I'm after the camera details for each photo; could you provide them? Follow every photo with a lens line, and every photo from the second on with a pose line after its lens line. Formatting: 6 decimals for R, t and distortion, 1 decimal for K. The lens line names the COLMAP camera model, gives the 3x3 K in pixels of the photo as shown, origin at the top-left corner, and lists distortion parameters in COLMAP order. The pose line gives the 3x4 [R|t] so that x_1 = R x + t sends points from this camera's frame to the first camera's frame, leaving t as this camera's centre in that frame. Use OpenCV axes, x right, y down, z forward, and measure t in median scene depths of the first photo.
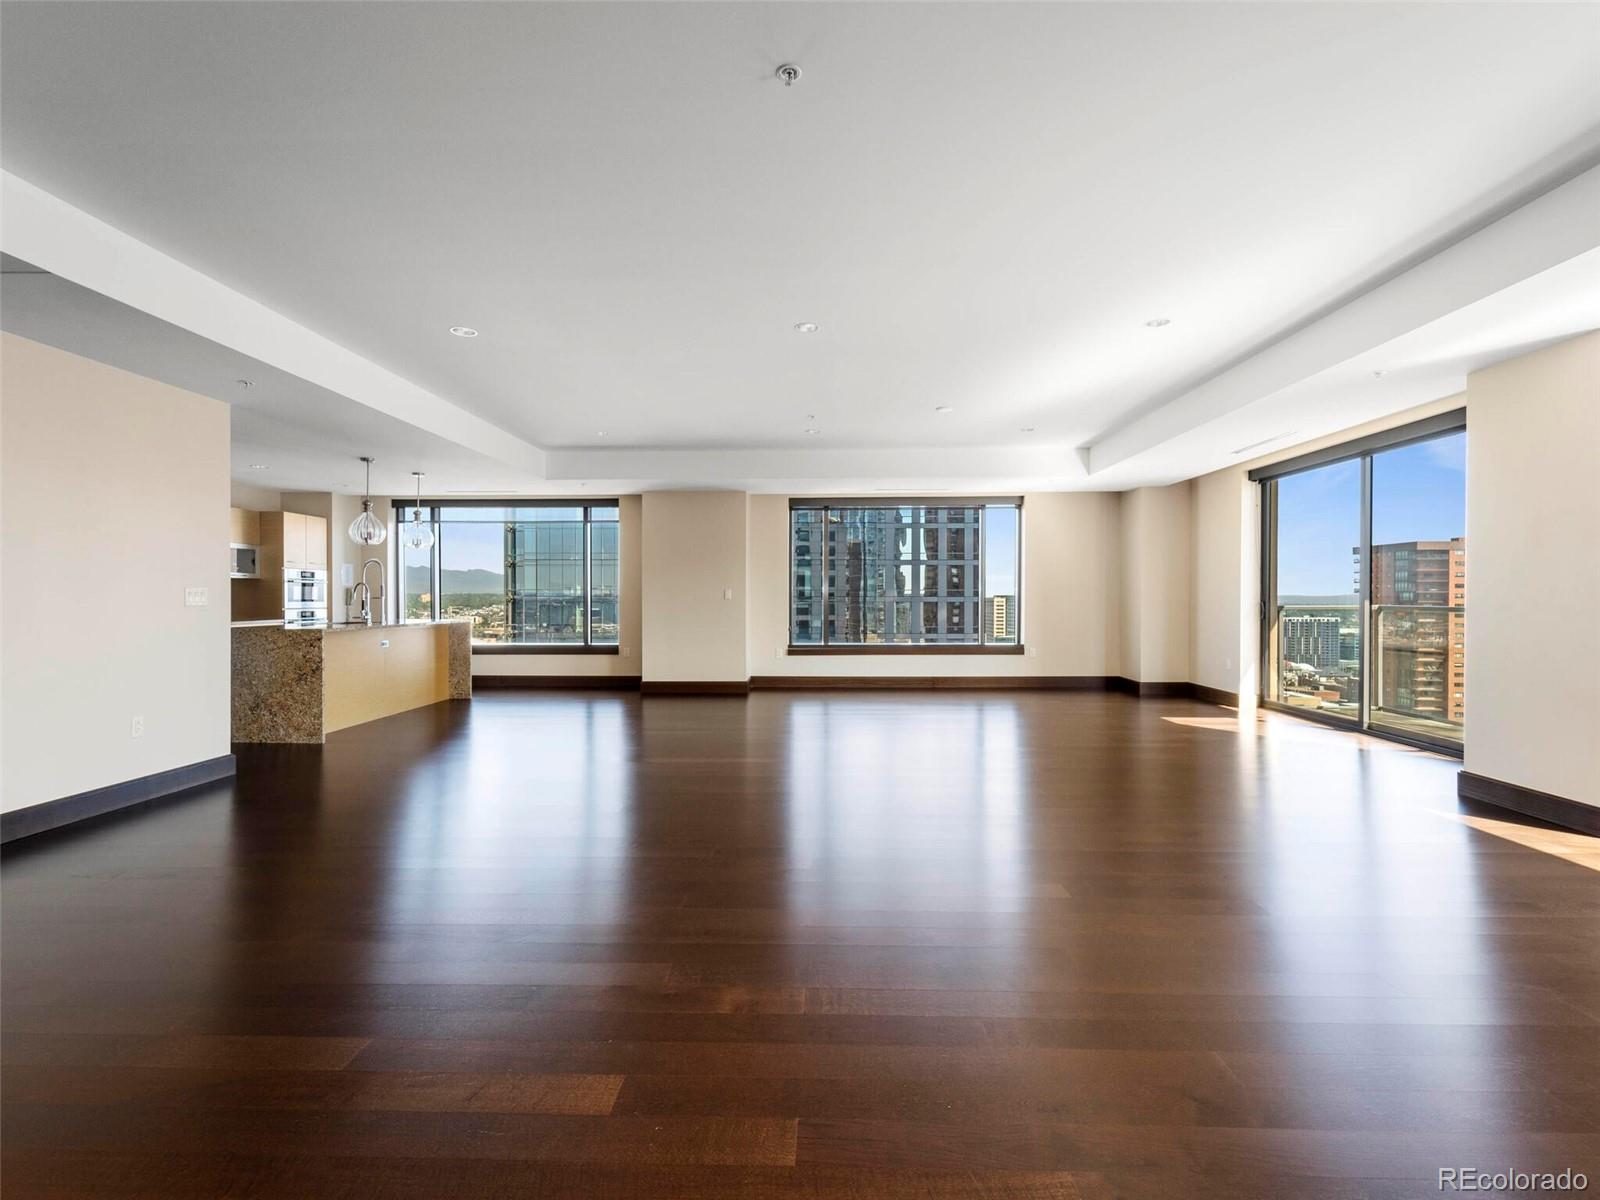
lens RADIAL K [[744.5, 0, 800.0], [0, 744.5, 600.0], [0, 0, 1]] dist [0.002049, 0.000027]
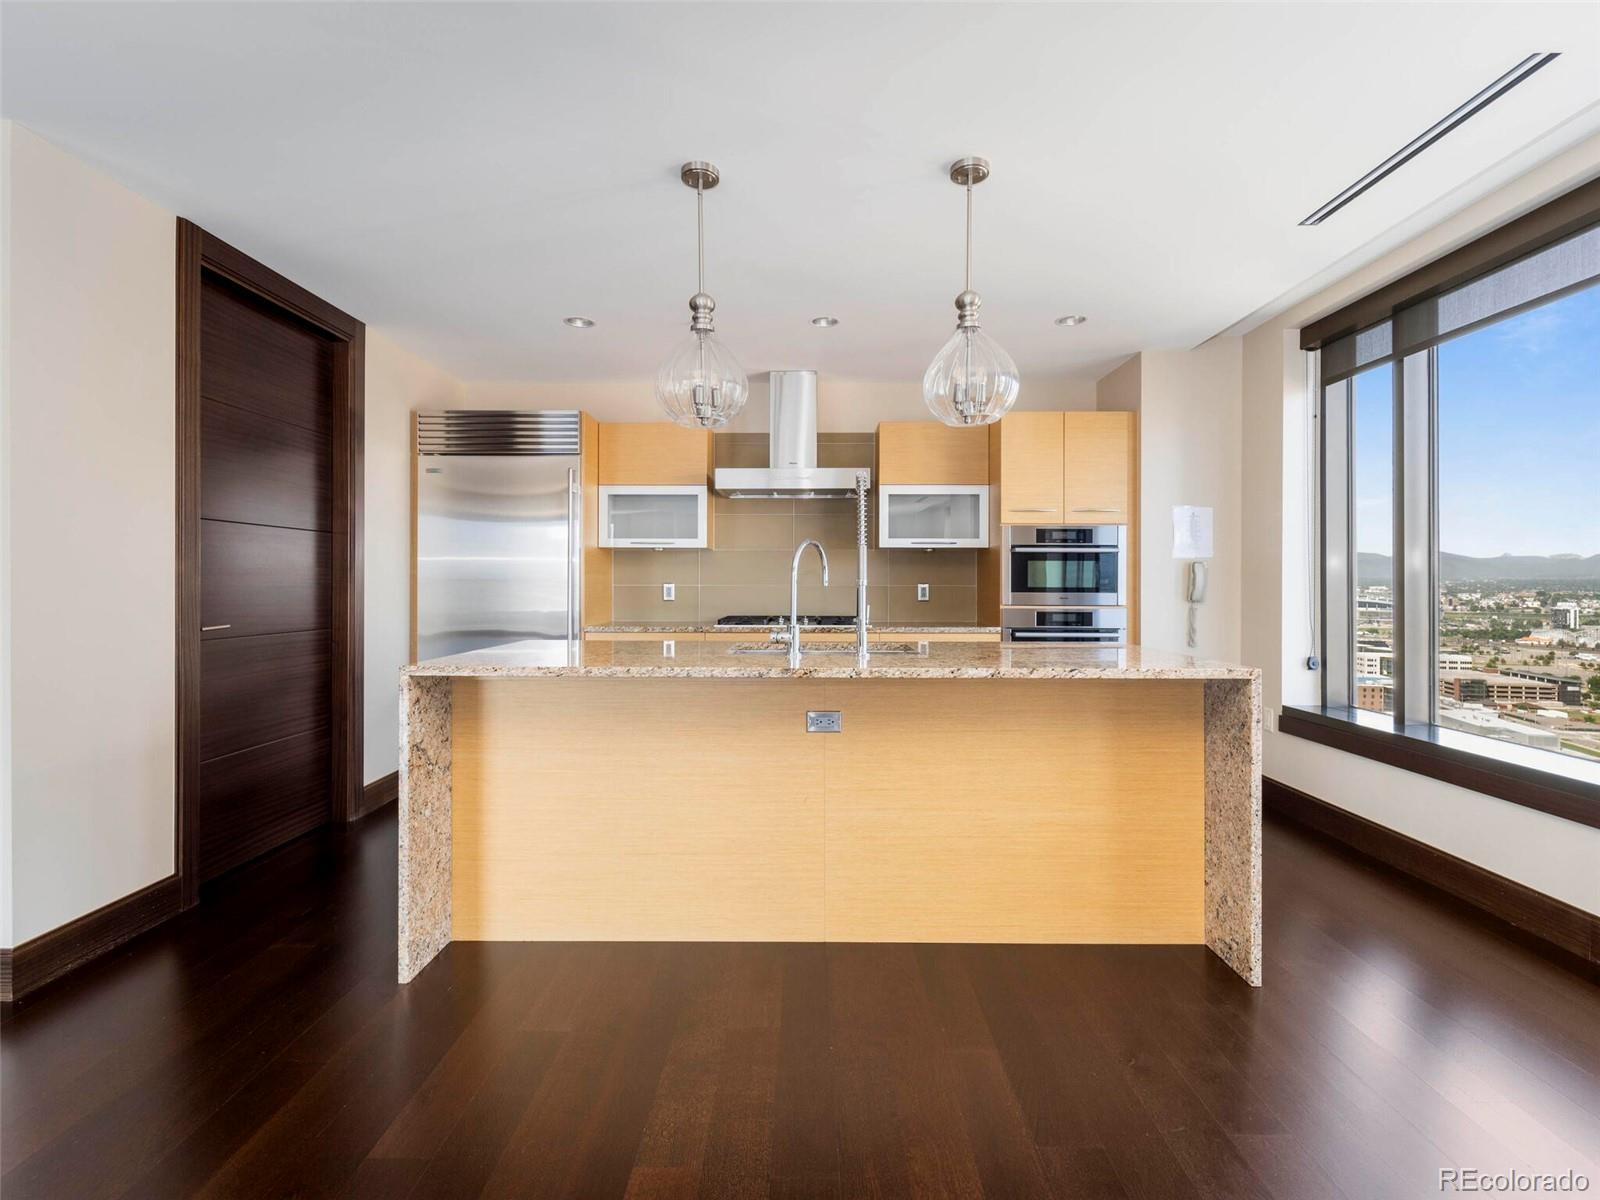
lens RADIAL K [[738.8, 0, 799.7], [0, 738.8, 578.5], [0, 0, 1]] dist [0.000100, -0.000194]
pose [[0.018926, -0.005522, -0.999806, -0.196477], [-0.008803, 0.999945, -0.005689, -0.001971], [0.999782, 0.008909, 0.018876, 0.834535]]
